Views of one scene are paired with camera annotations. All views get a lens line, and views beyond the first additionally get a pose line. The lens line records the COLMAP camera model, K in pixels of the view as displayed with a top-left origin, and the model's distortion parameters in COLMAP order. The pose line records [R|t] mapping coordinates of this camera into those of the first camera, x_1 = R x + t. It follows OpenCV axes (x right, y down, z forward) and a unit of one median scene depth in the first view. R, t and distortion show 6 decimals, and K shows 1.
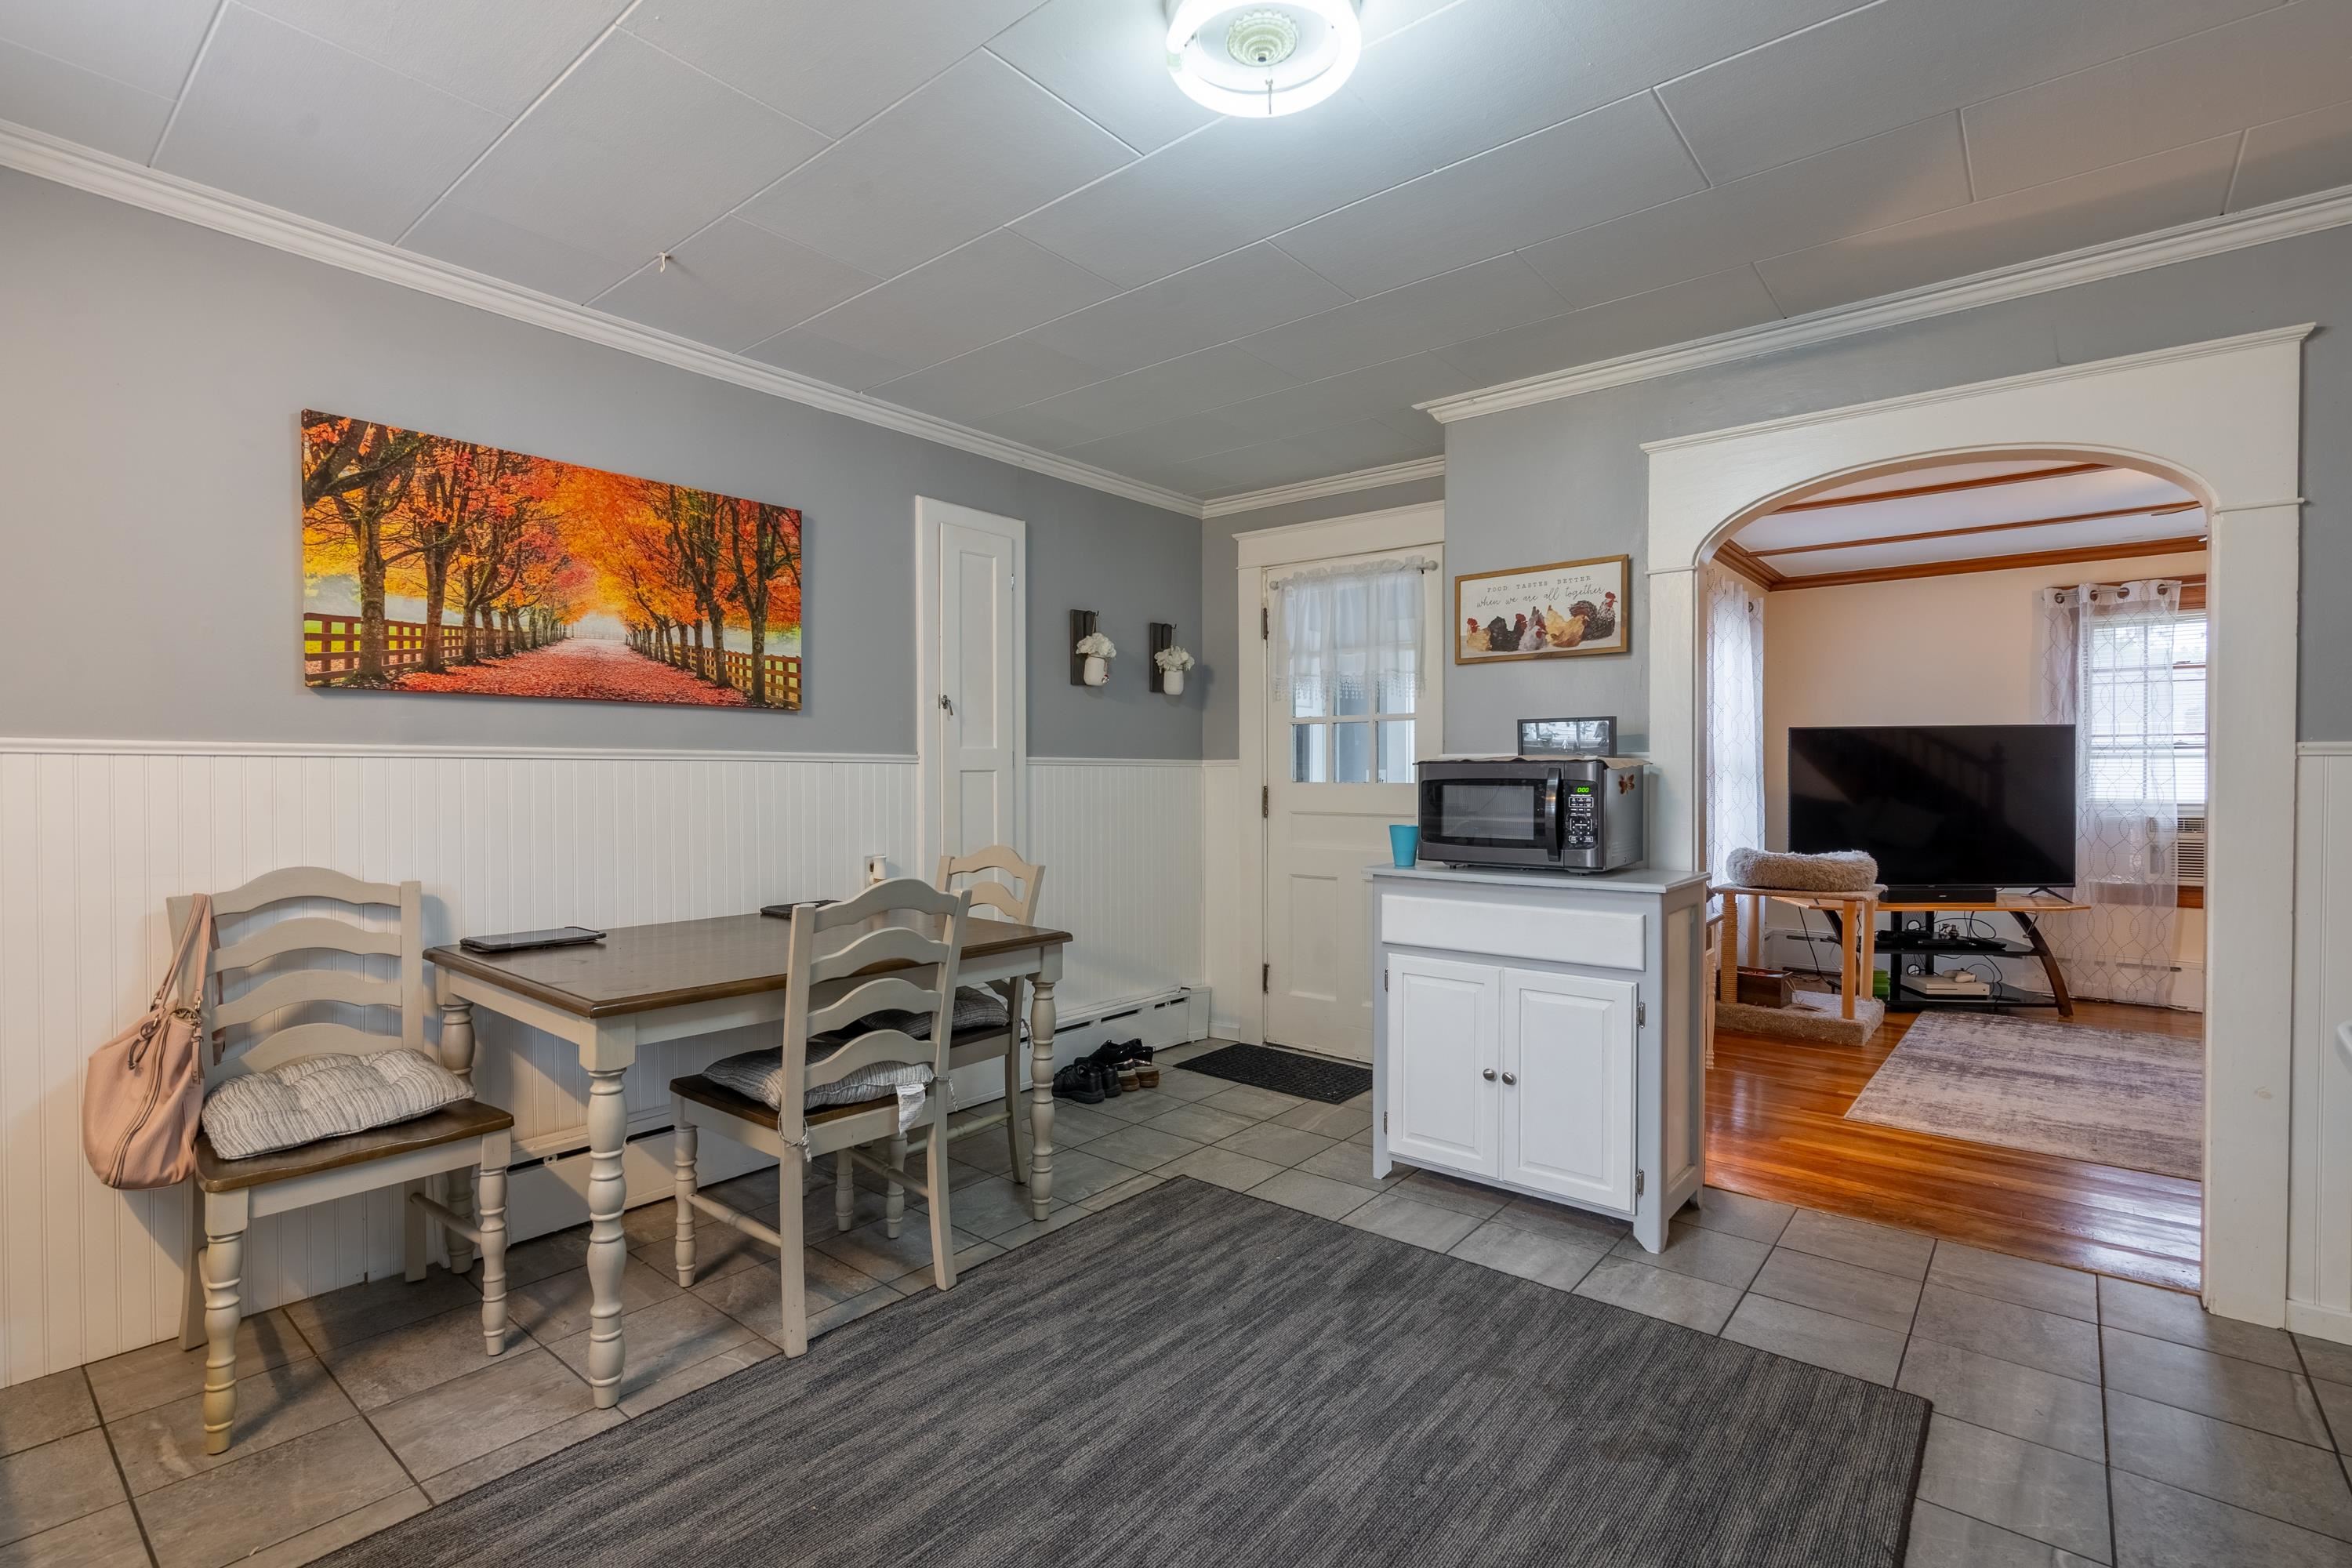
lens RADIAL K [[1077.1, 0, 1176.0], [0, 1077.1, 784.0], [0, 0, 1]] dist [-0.004578, -0.000138]
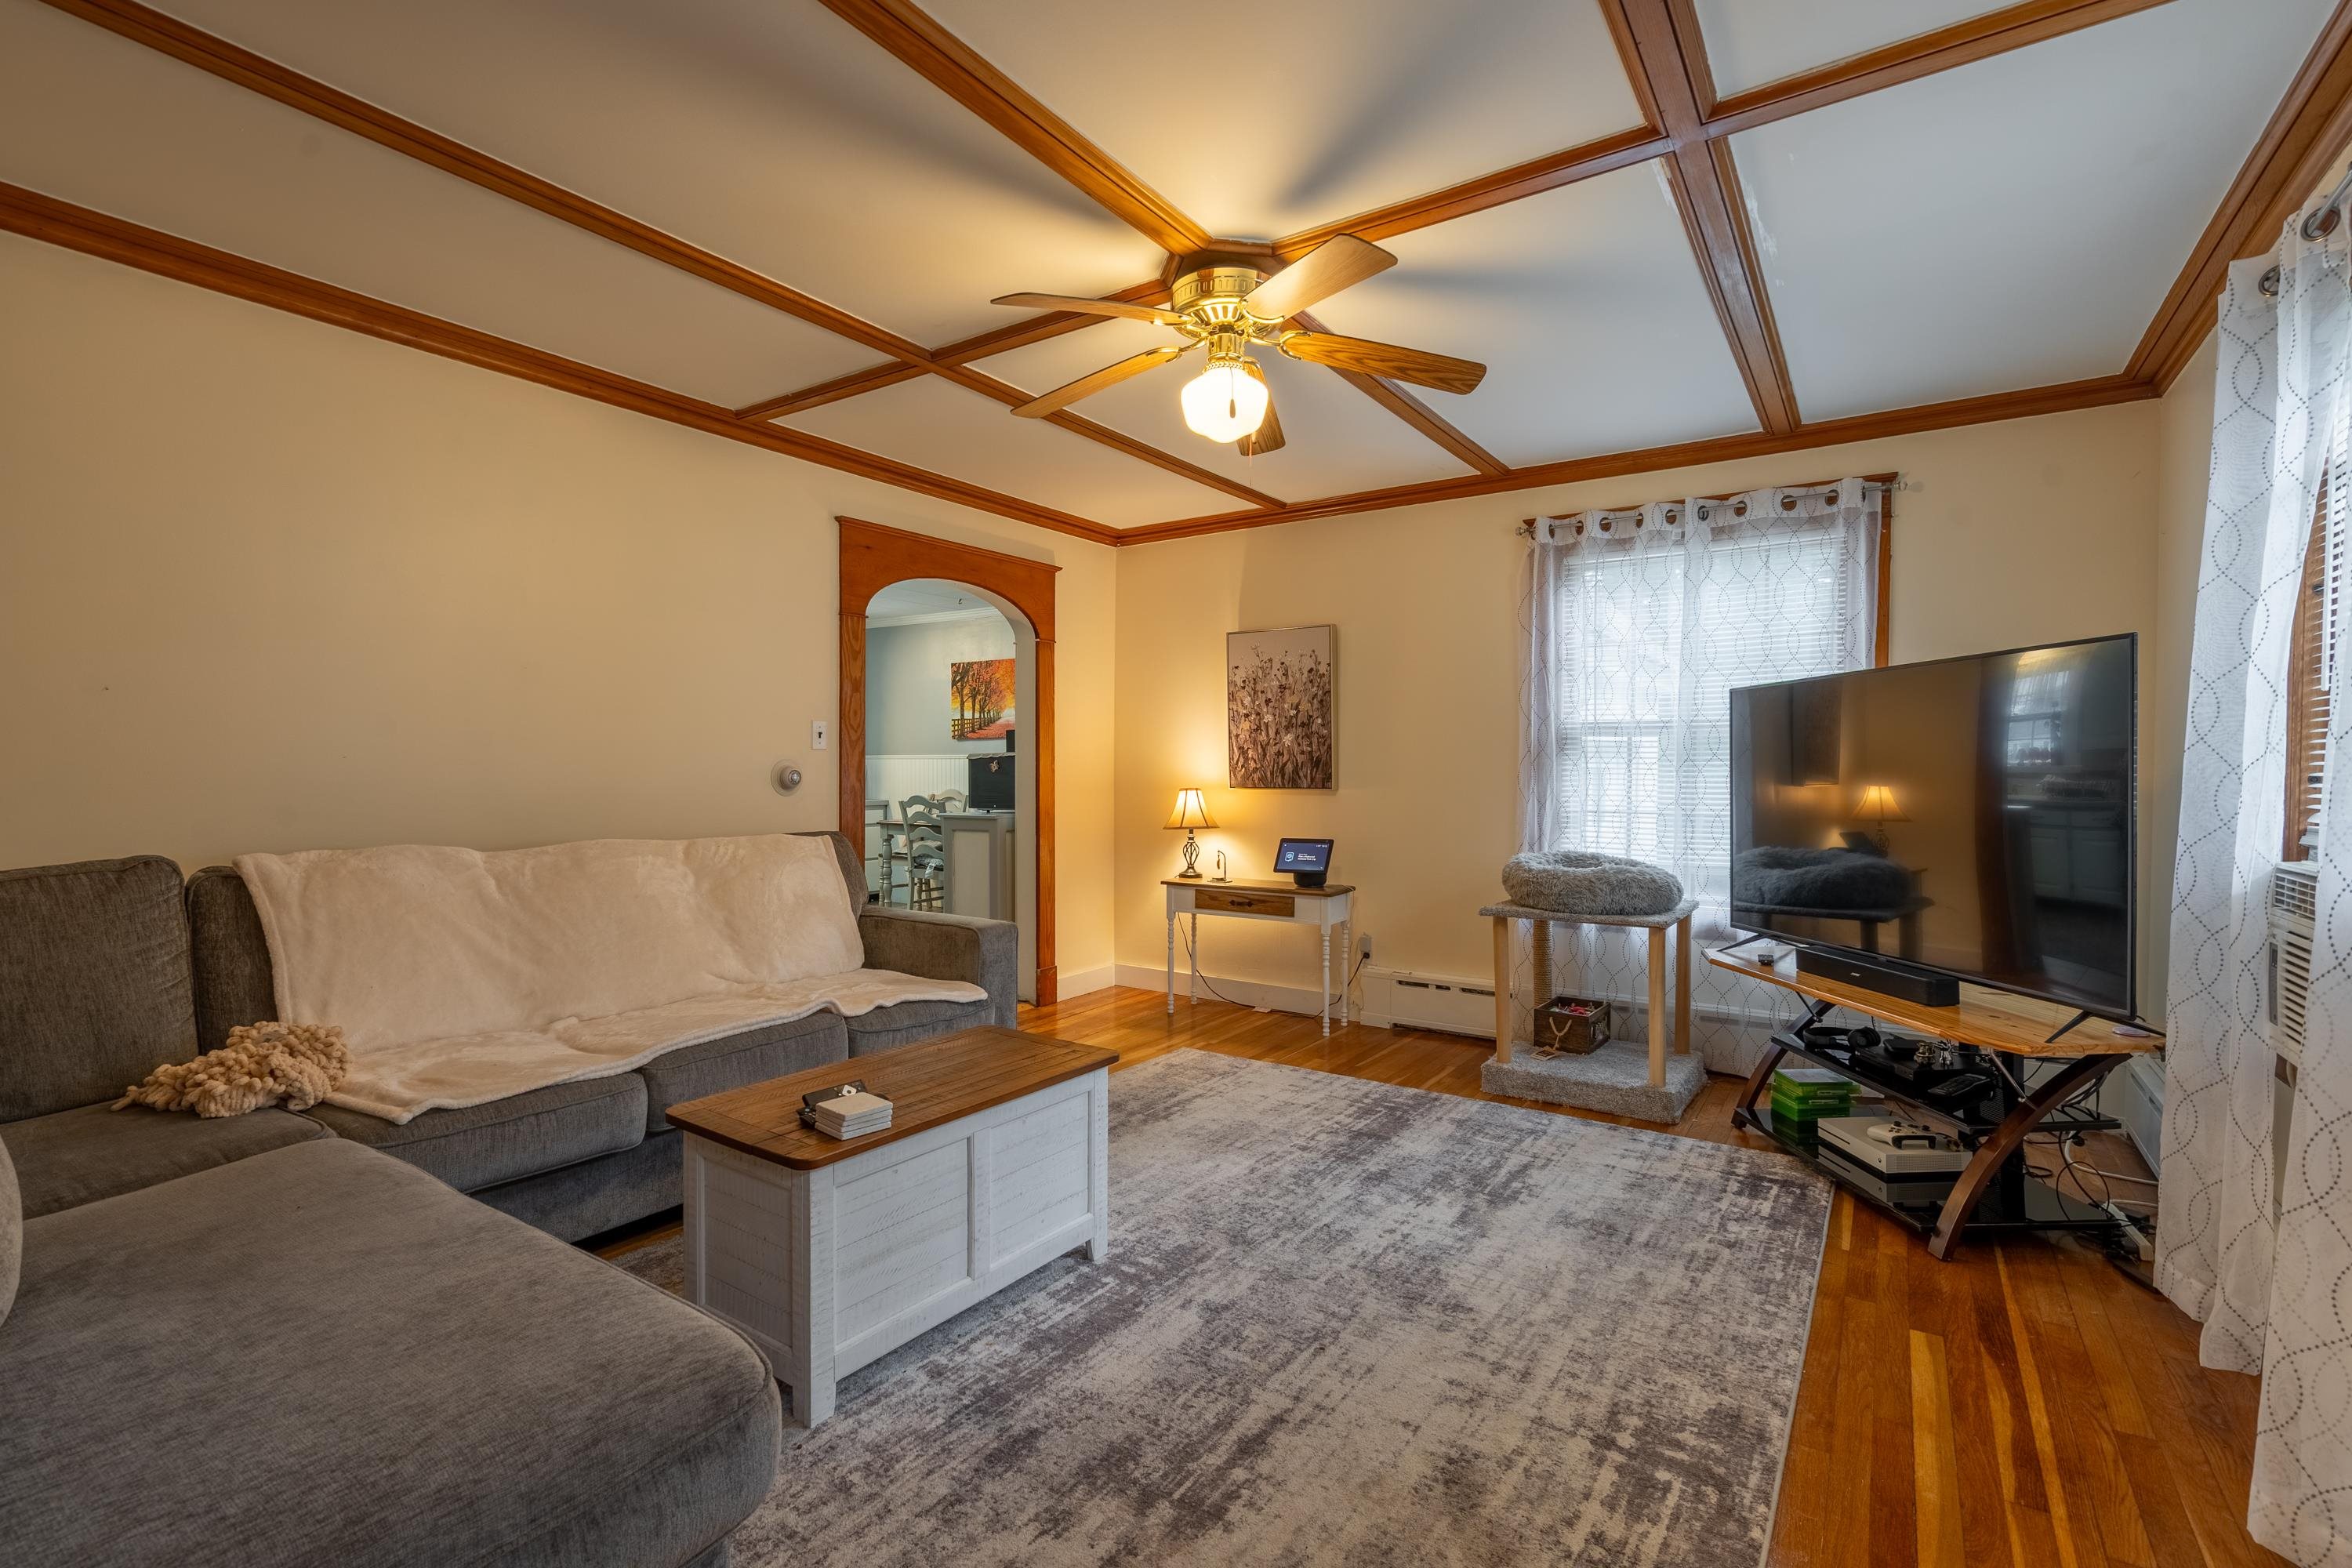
lens RADIAL K [[1077.1, 0, 1176.0], [0, 1077.1, 784.0], [0, 0, 1]] dist [-0.004578, -0.000138]
pose [[0.094514, 0.008442, -0.995488, 2.528150], [-0.008067, 0.999938, 0.007714, 0.021248], [0.995491, 0.007302, 0.094576, 1.242353]]
